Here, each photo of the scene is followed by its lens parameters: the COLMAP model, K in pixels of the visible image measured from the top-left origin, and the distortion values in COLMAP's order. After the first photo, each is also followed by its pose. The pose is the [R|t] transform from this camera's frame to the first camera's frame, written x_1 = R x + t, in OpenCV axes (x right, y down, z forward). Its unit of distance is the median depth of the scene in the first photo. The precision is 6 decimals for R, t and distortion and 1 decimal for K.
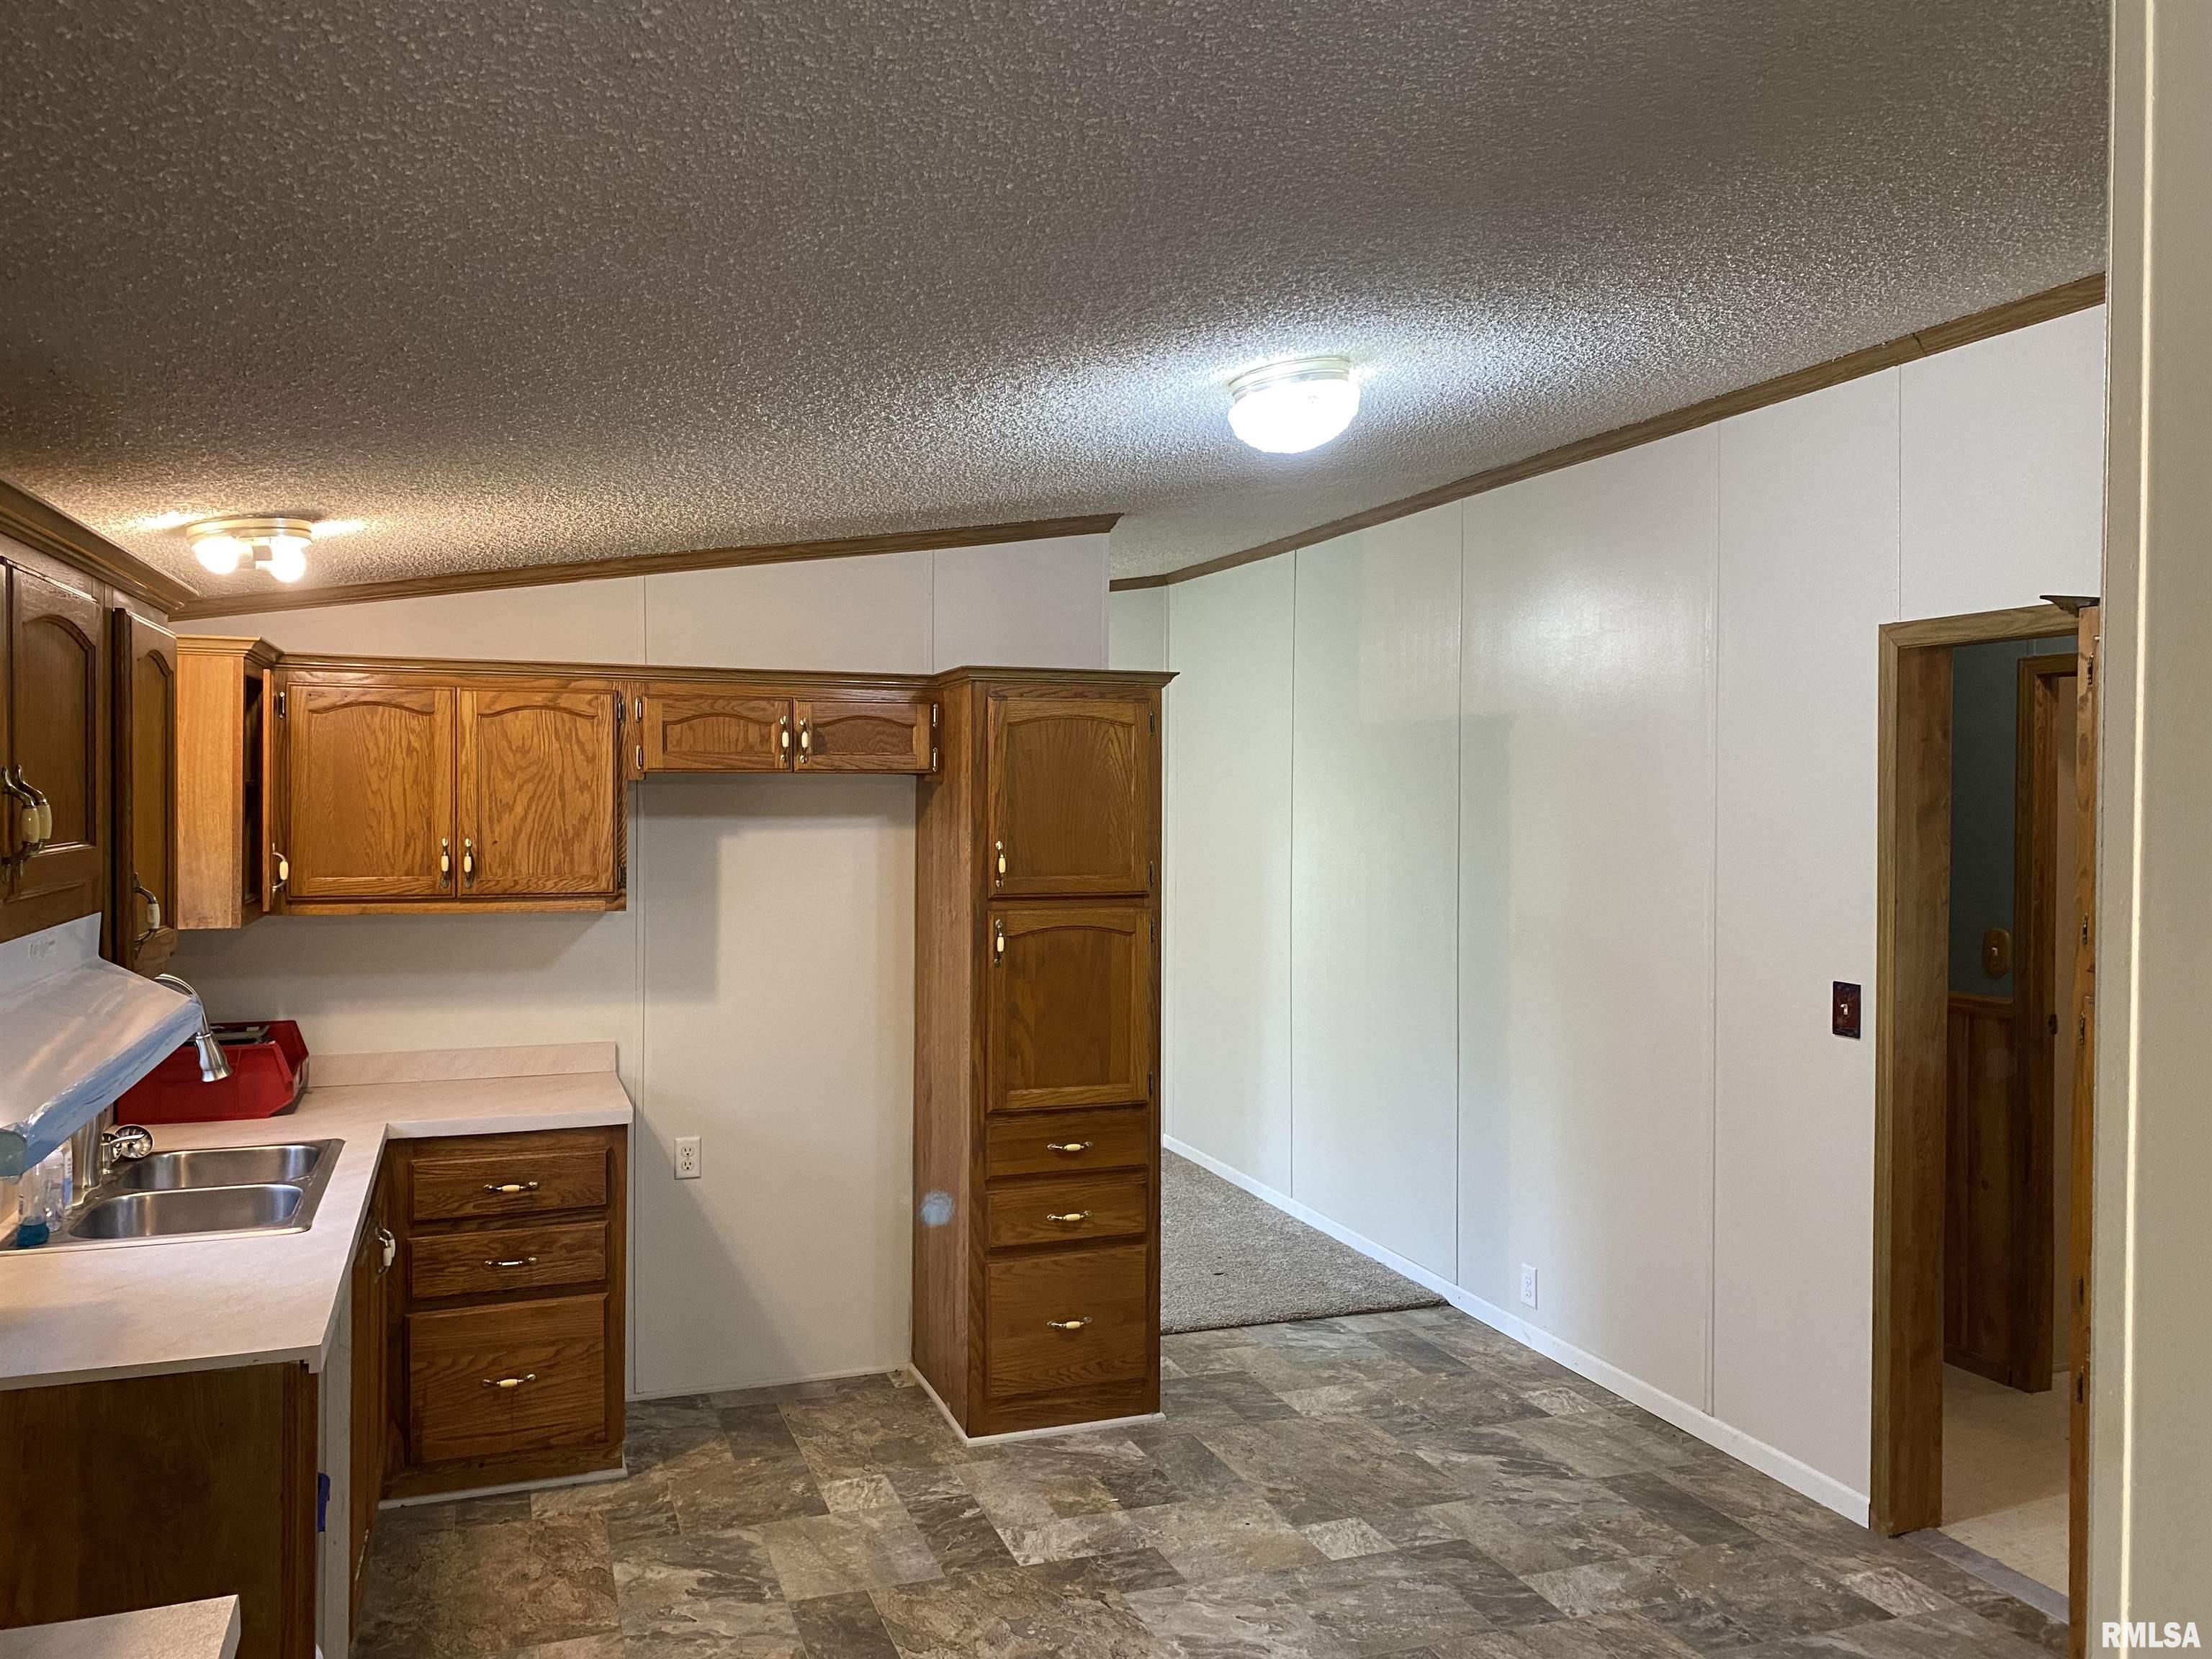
lens RADIAL K [[1693.2, 0, 1048.3], [0, 1693.2, 838.2], [0, 0, 1]] dist [0.043009, -0.023476]
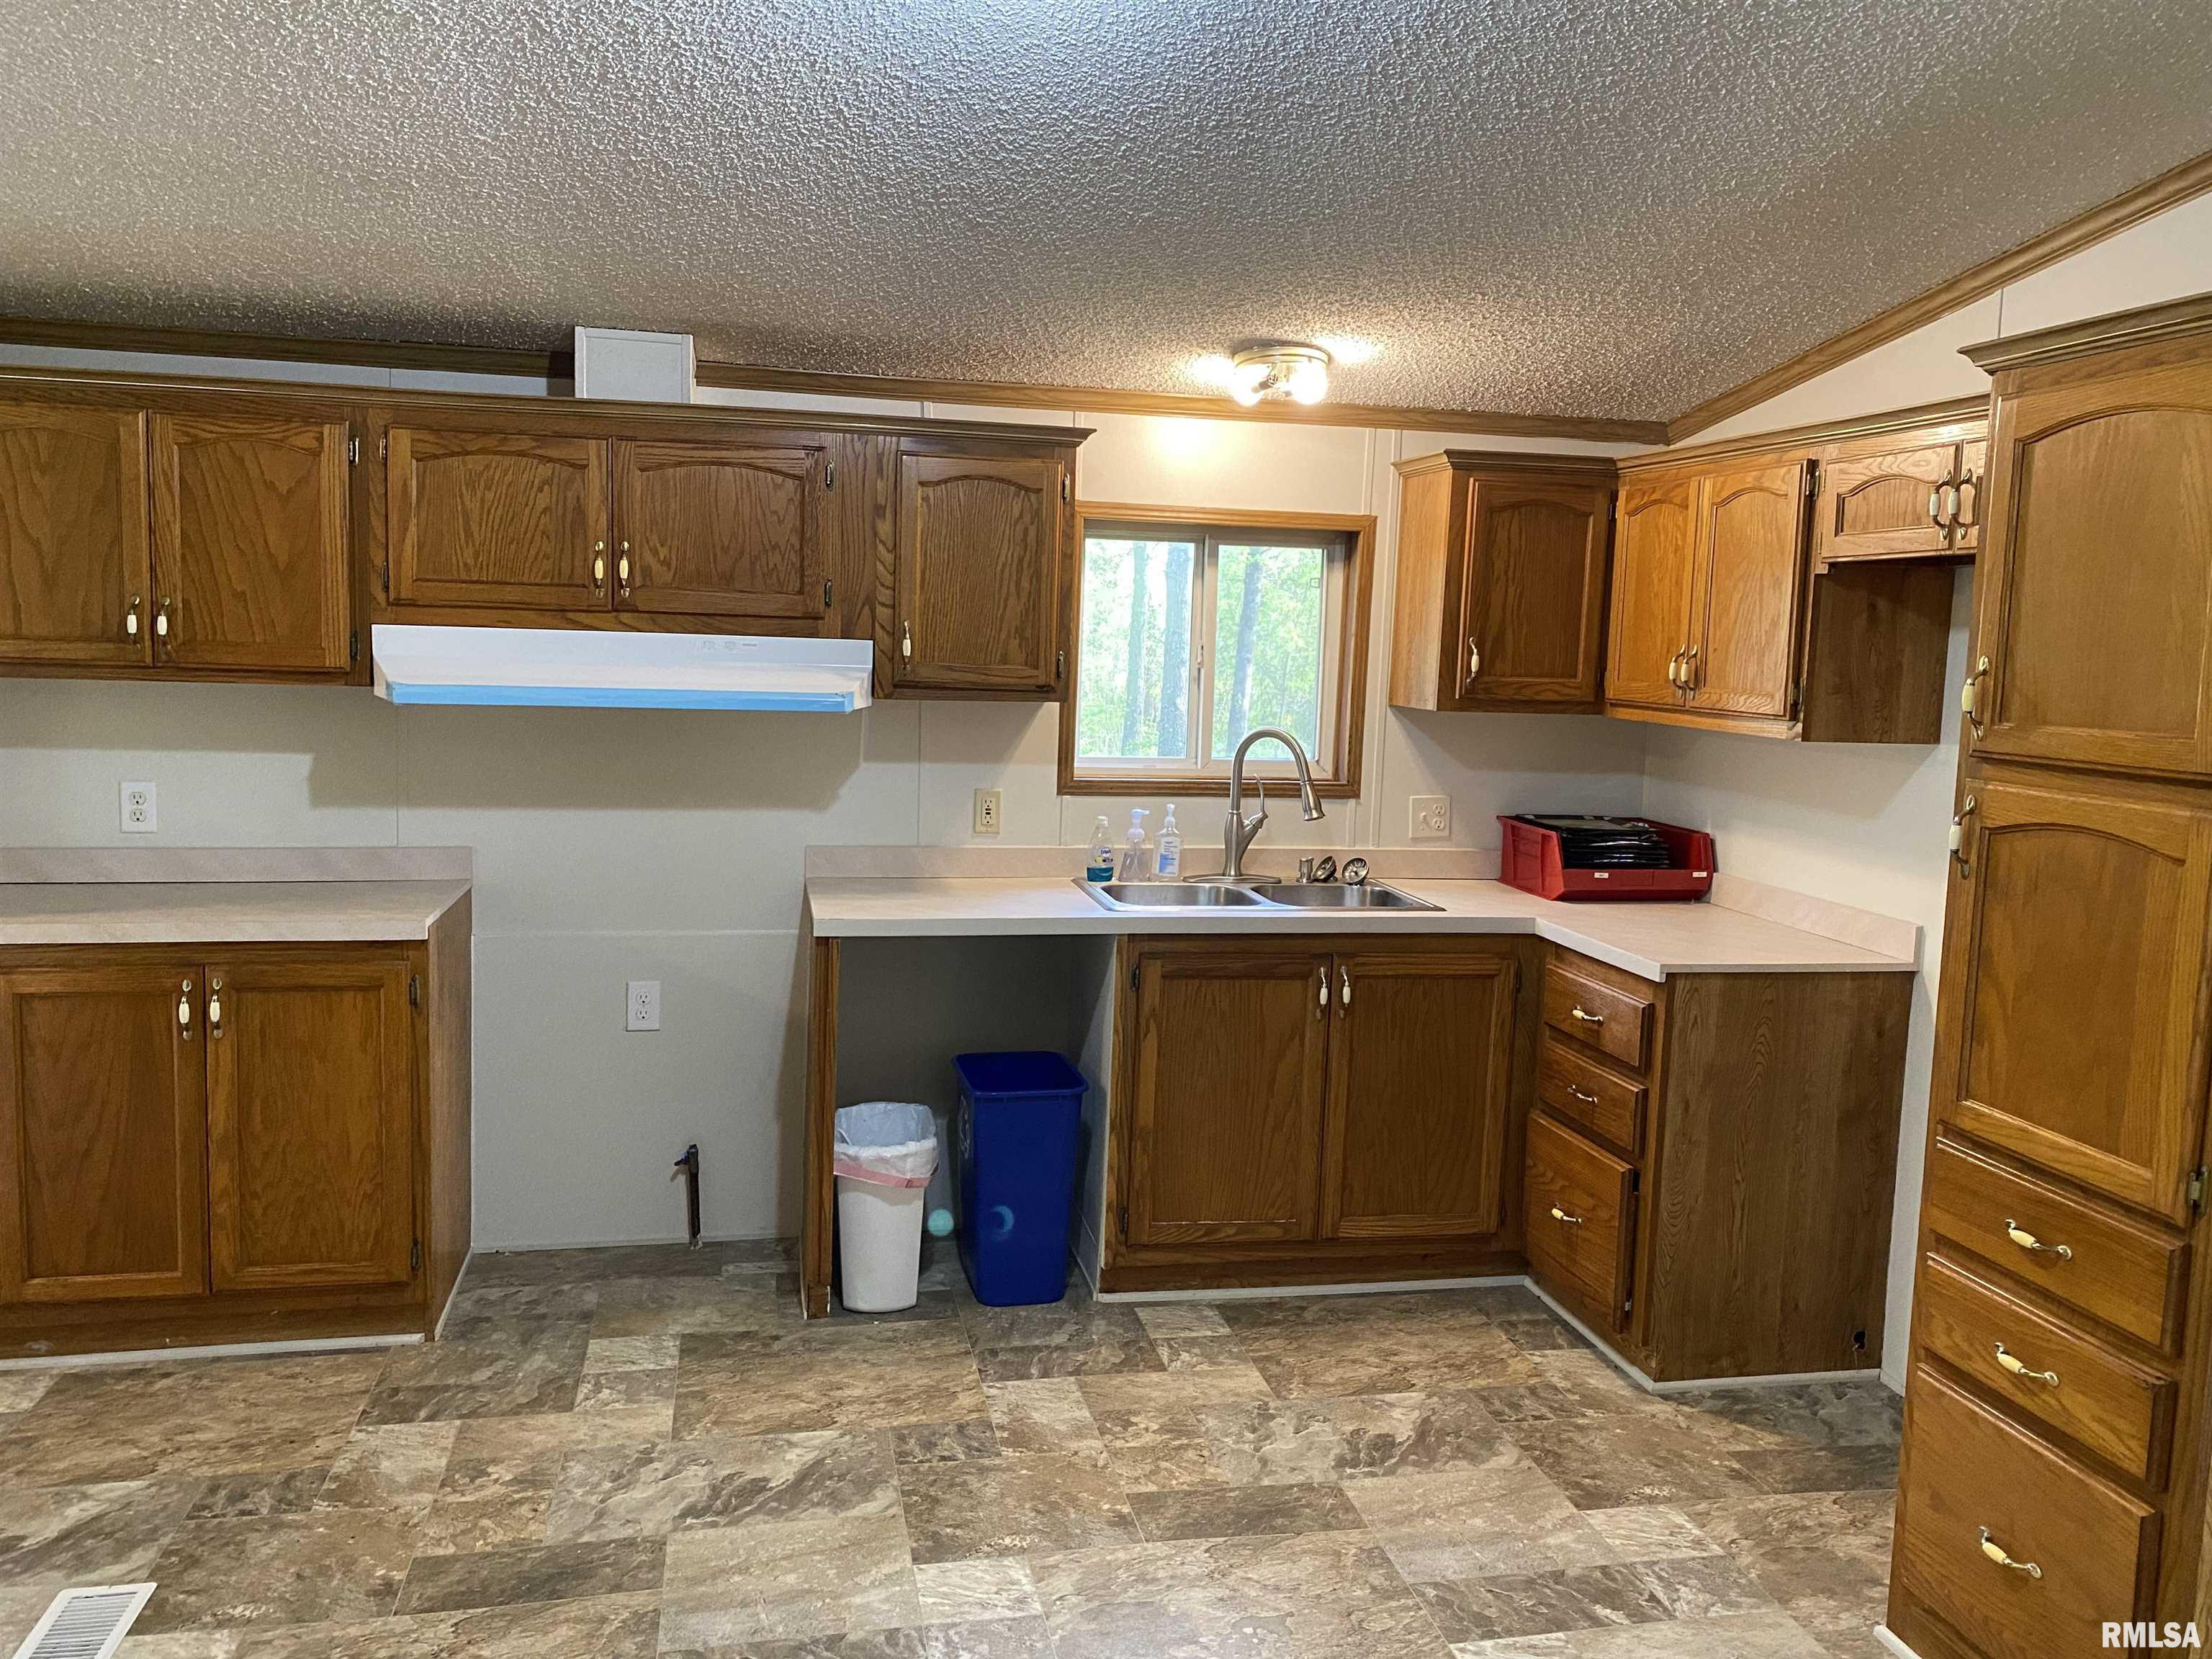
lens RADIAL K [[1693.2, 0, 1118.9], [0, 1693.2, 808.3], [0, 0, 1]] dist [0.043009, -0.023476]
pose [[-0.116670, 0.101853, -0.987934, 0.677498], [-0.047821, 0.992998, 0.108022, 0.003930], [0.992019, 0.059847, -0.110982, 0.917682]]
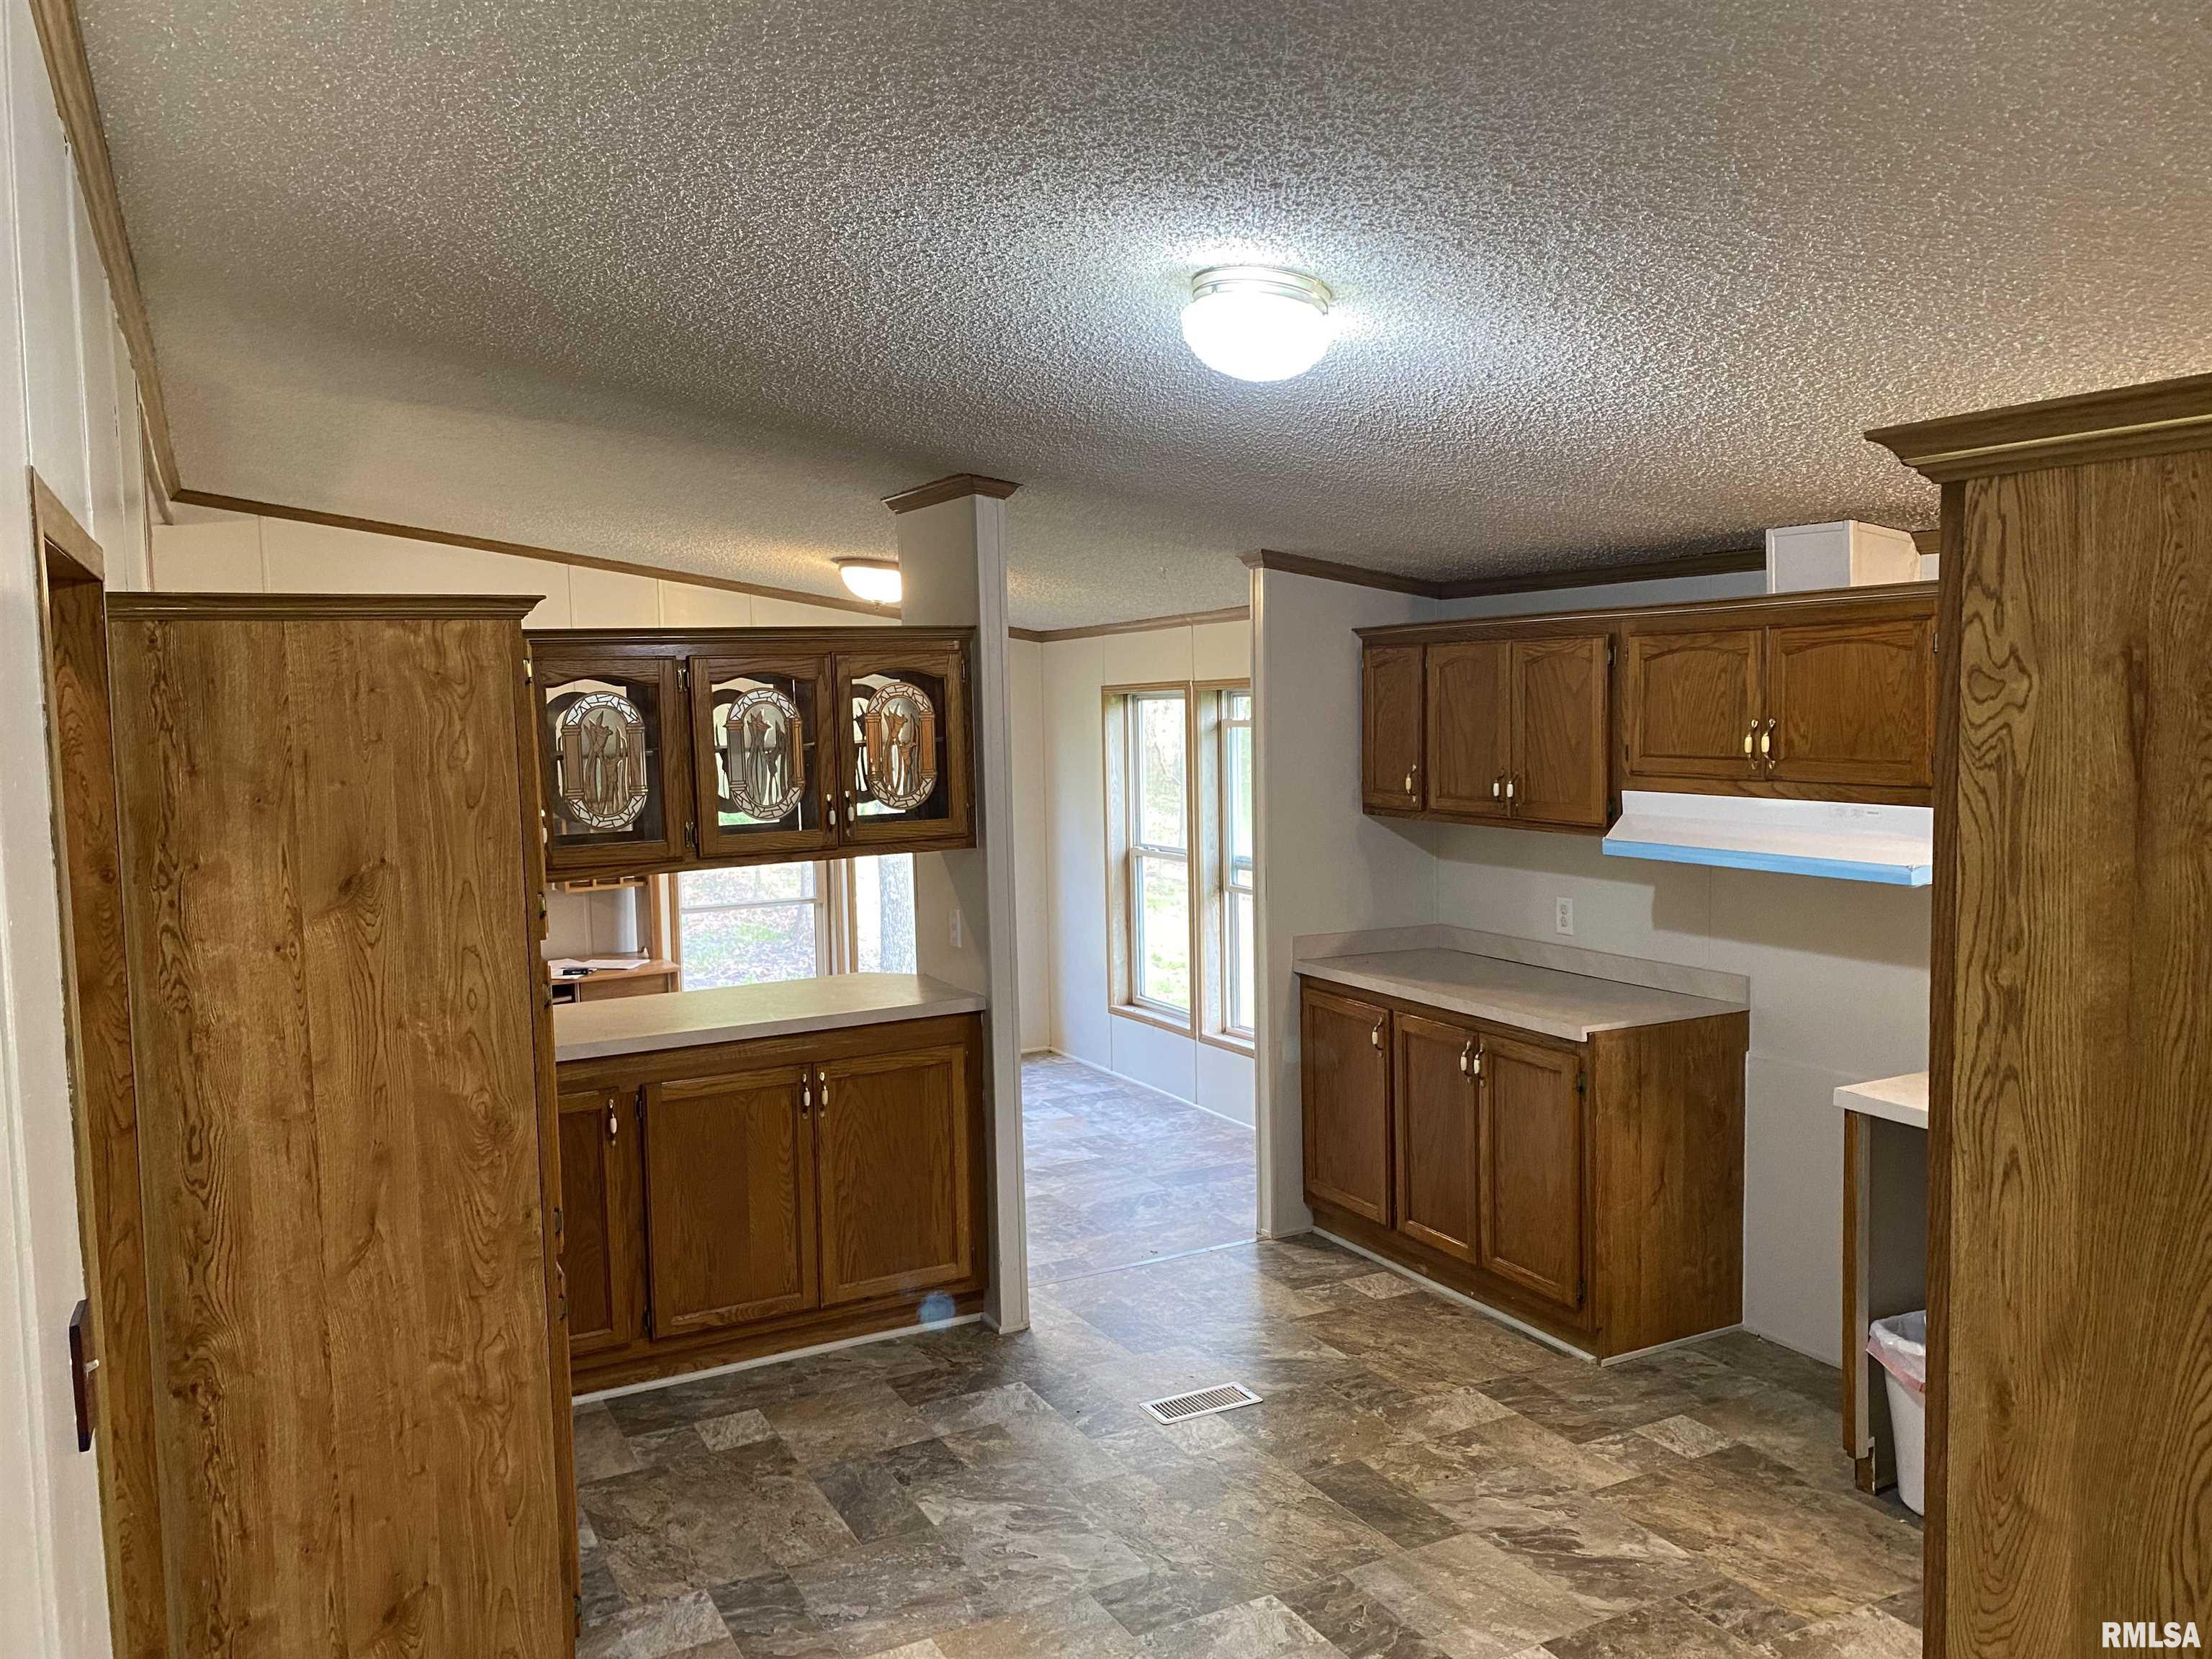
lens RADIAL K [[1693.2, 0, 1111.7], [0, 1693.2, 827.3], [0, 0, 1]] dist [0.043009, -0.023476]
pose [[-0.986176, 0.036684, -0.161591, 0.453982], [0.020661, 0.994799, 0.099741, -0.047298], [0.164410, 0.095024, -0.981804, 1.299328]]
